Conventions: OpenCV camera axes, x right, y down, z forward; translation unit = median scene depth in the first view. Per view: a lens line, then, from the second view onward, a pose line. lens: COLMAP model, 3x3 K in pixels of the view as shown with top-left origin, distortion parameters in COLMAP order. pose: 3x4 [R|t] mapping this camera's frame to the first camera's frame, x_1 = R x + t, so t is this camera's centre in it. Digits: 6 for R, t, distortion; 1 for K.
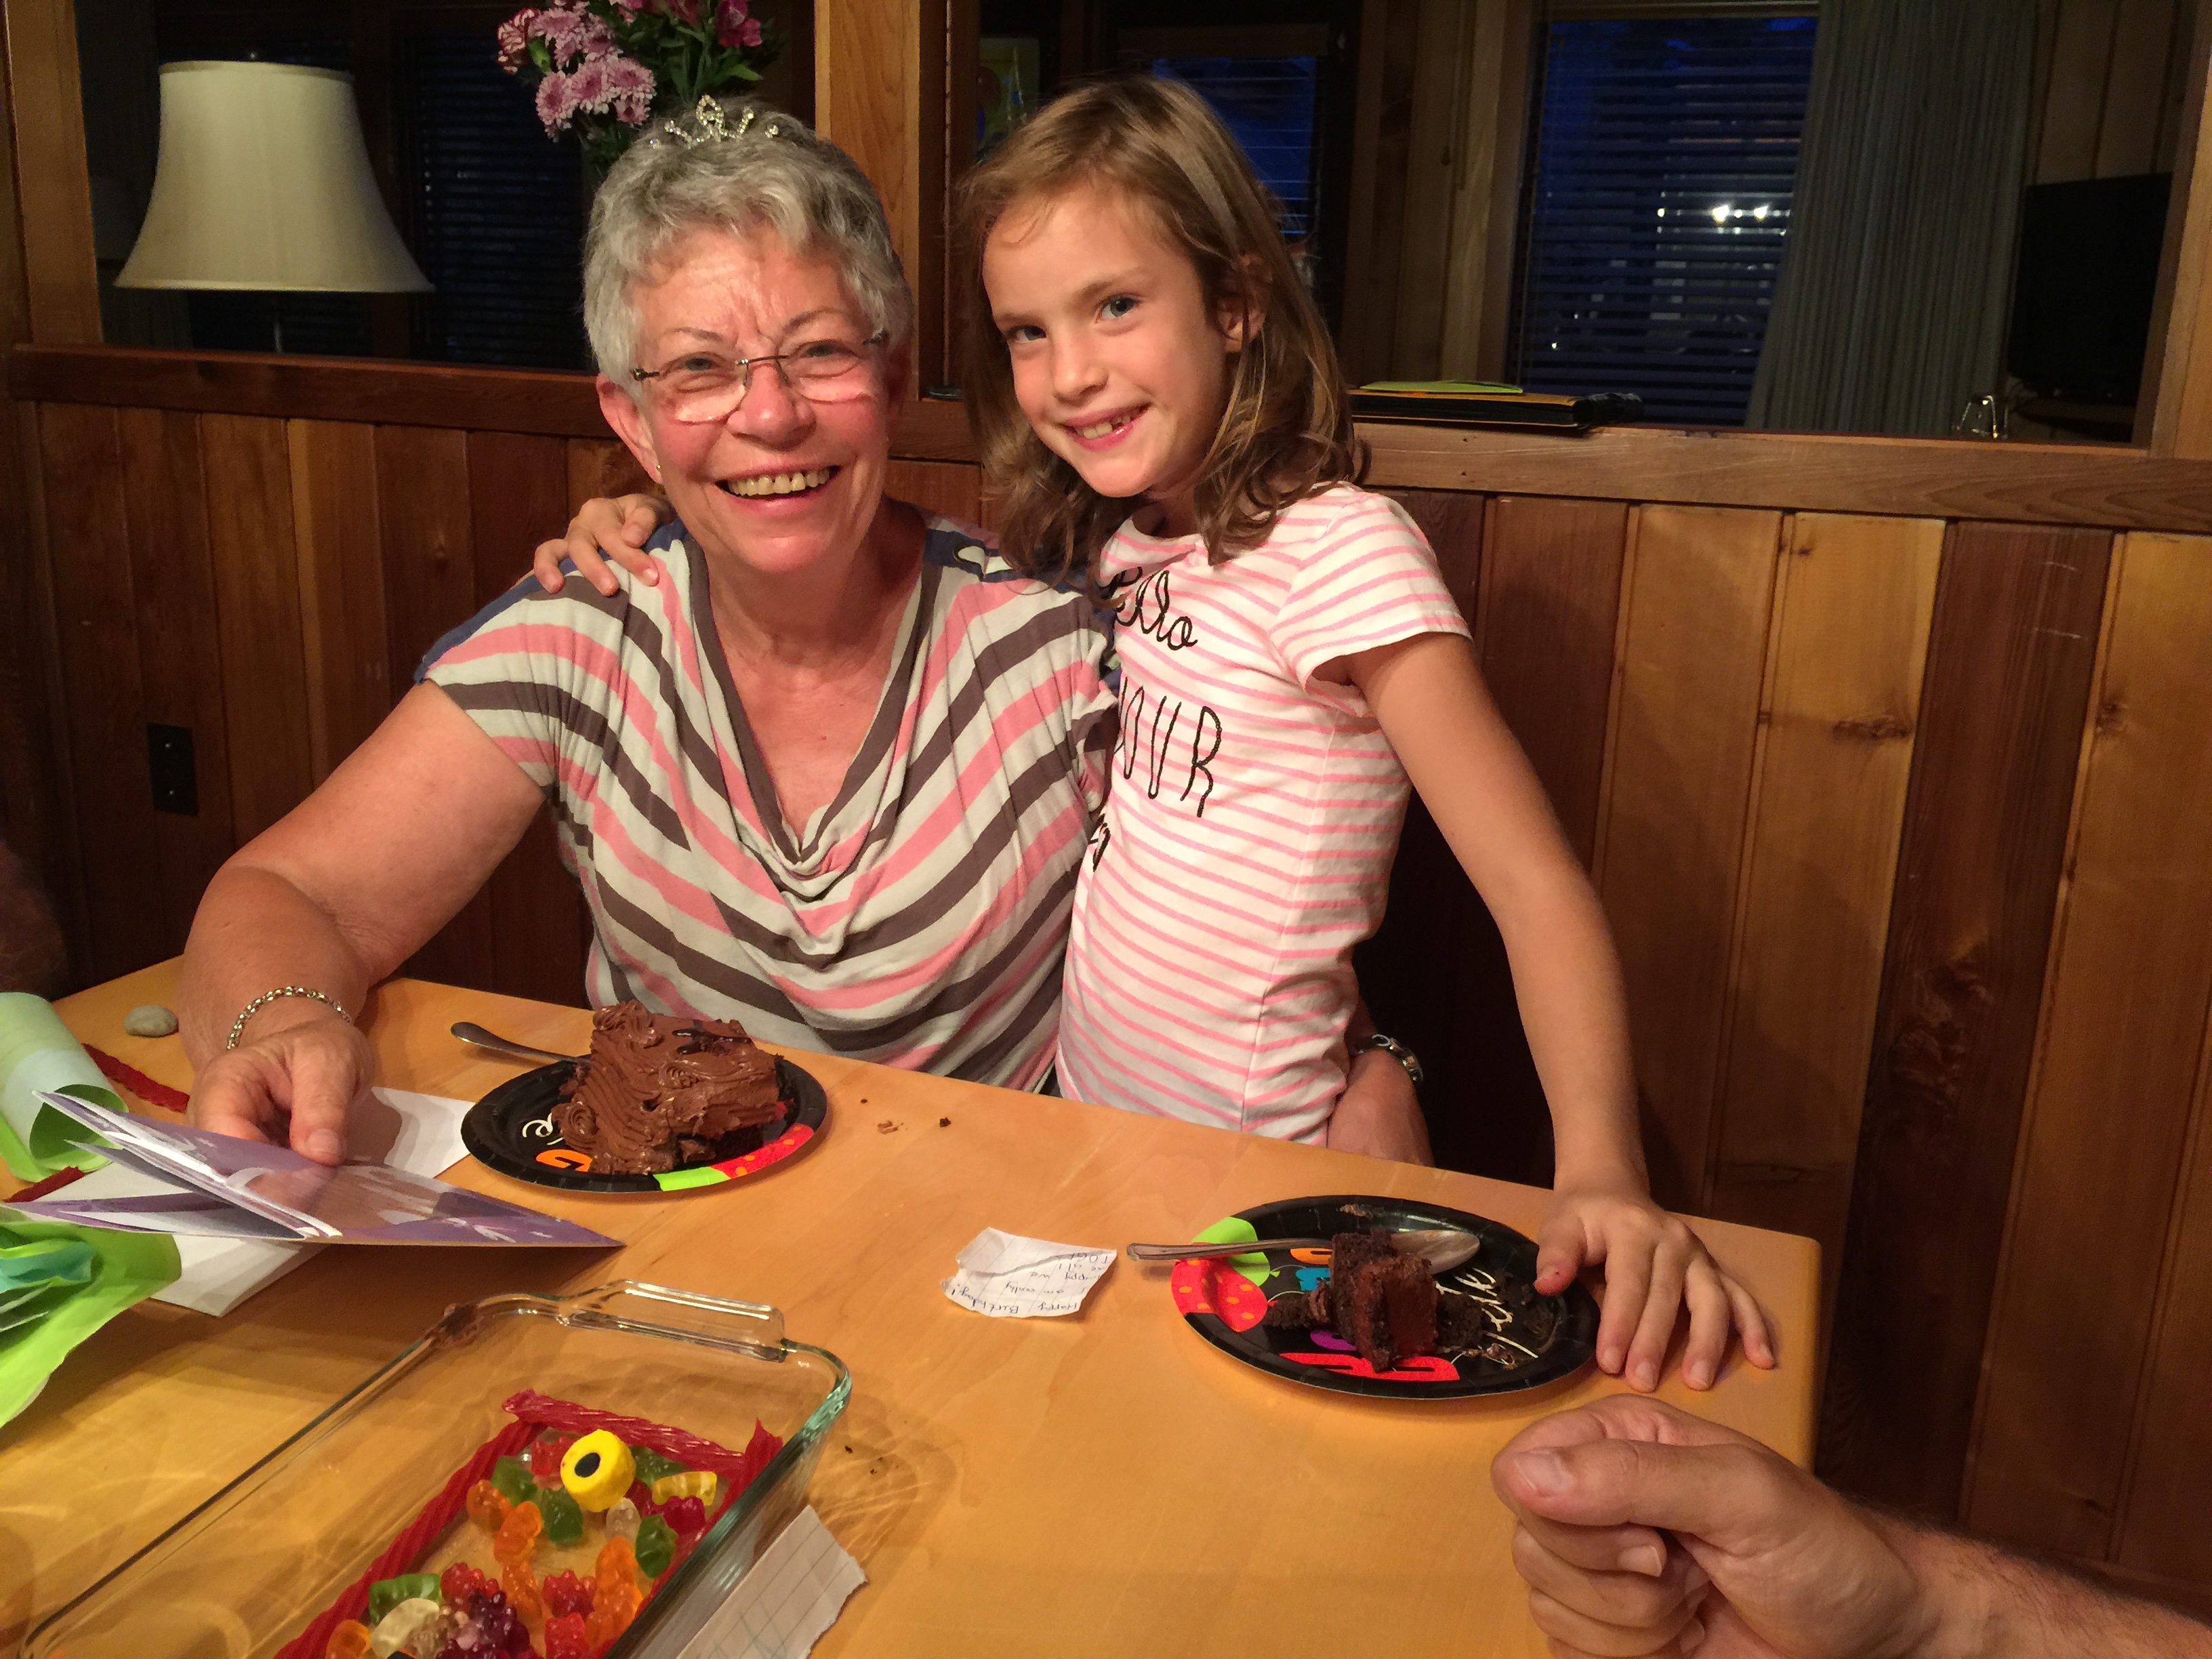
lens RADIAL K [[1942.8, 0, 1109.5], [0, 1942.8, 818.4], [0, 0, 1]] dist [0.116054, -0.158340]
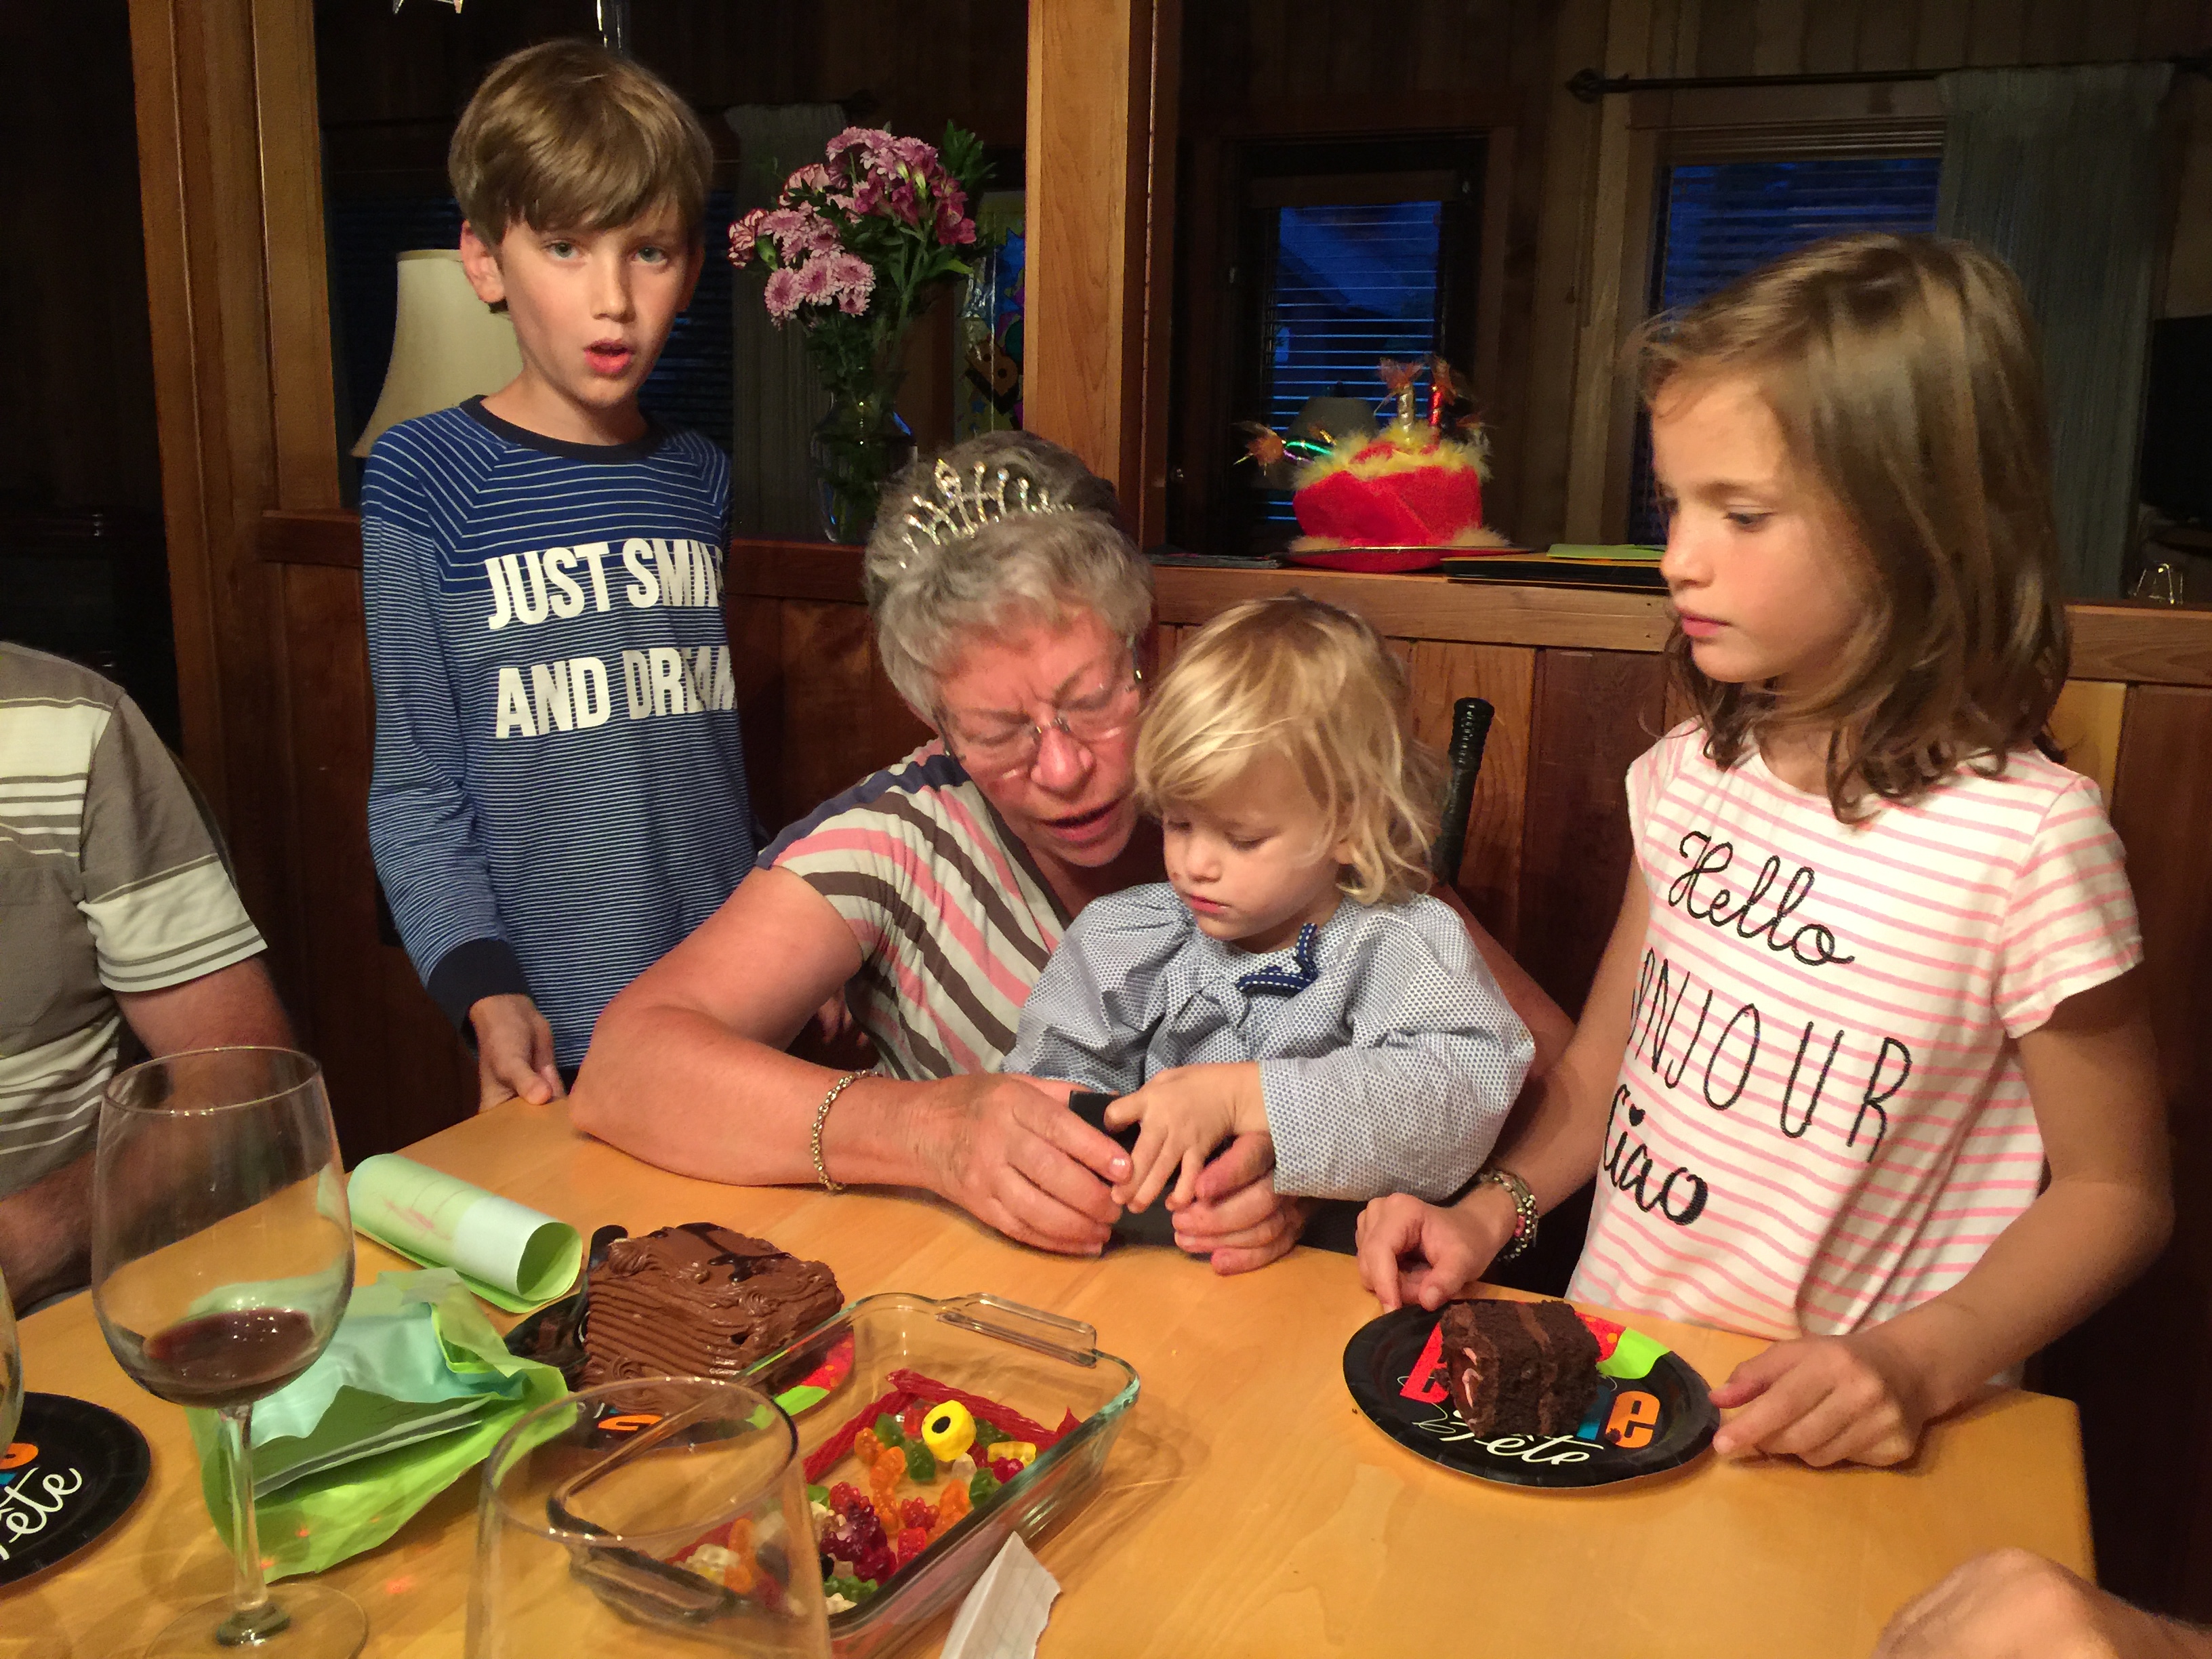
lens RADIAL K [[1942.8, 0, 1109.5], [0, 1942.8, 818.4], [0, 0, 1]] dist [0.116054, -0.158340]
pose [[0.998895, 0.000367, -0.047005, -0.048492], [-0.002891, 0.998556, -0.053640, -0.018128], [0.046918, 0.053717, 0.997453, -0.045987]]
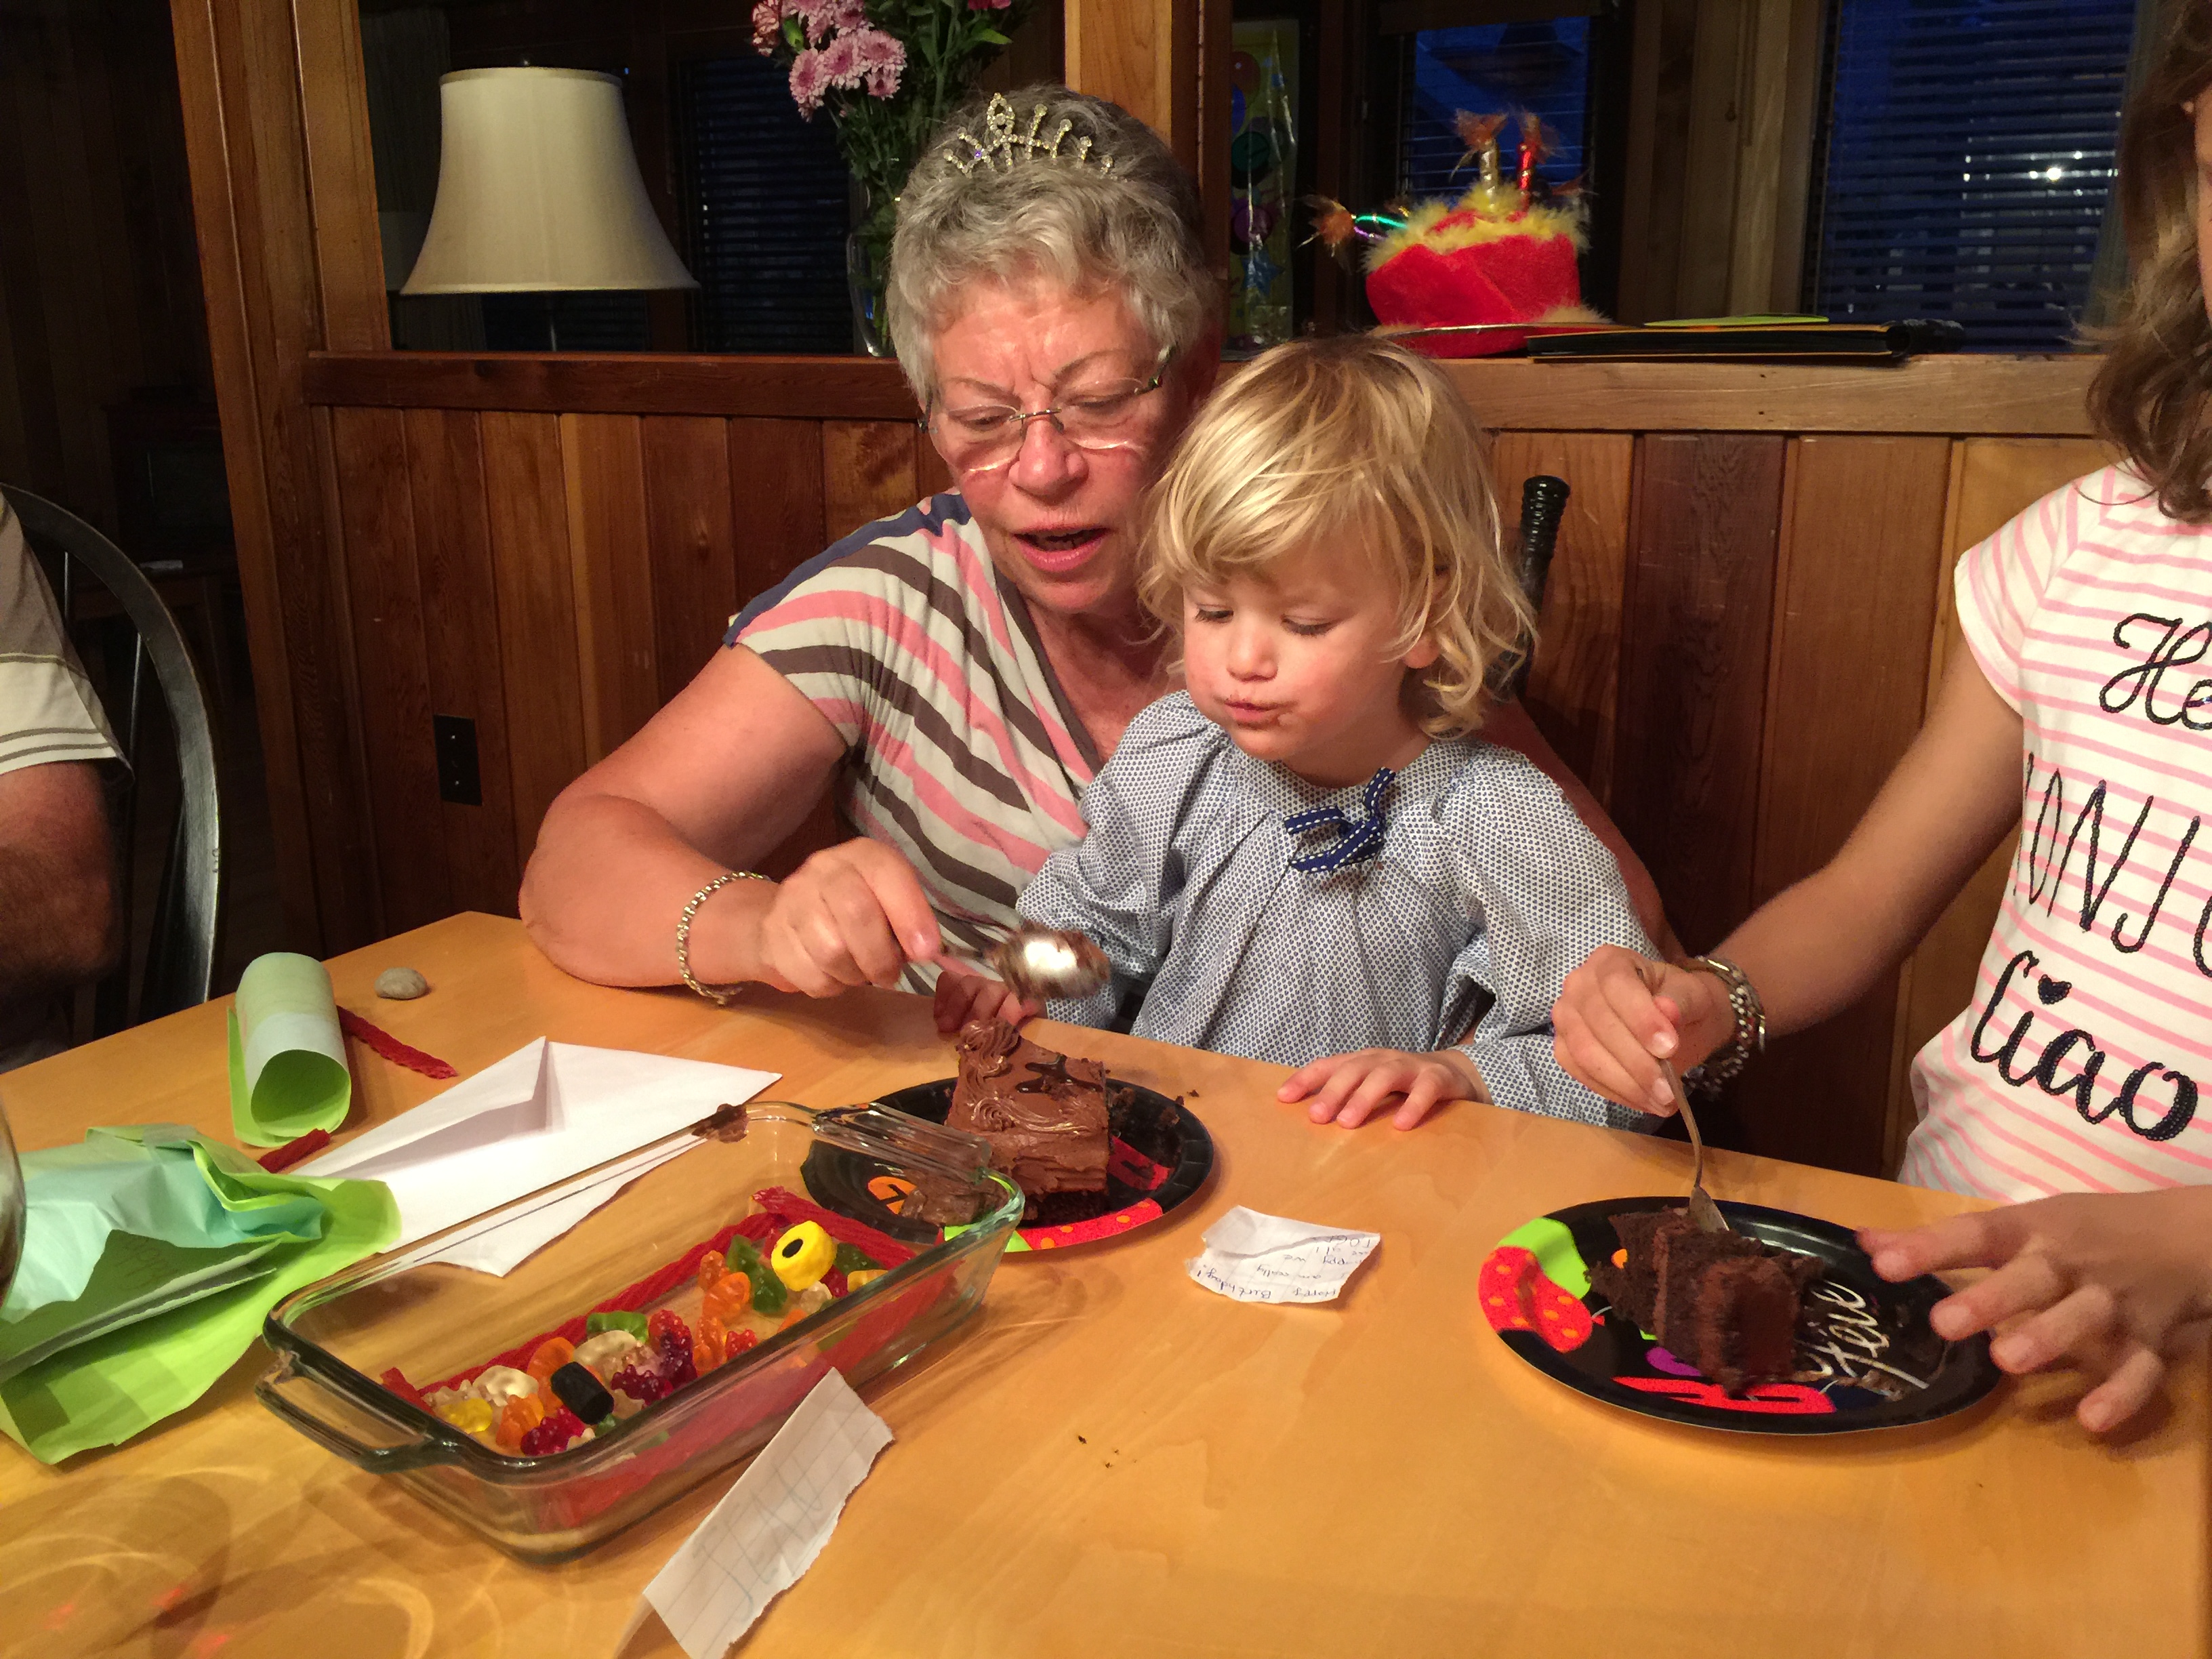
lens RADIAL K [[1942.8, 0, 1109.5], [0, 1942.8, 818.4], [0, 0, 1]] dist [0.116054, -0.158340]
pose [[0.990782, -0.007112, -0.135280, 0.001575], [0.006648, 0.999970, -0.003883, 0.013462], [0.135303, 0.002948, 0.990800, 0.036388]]
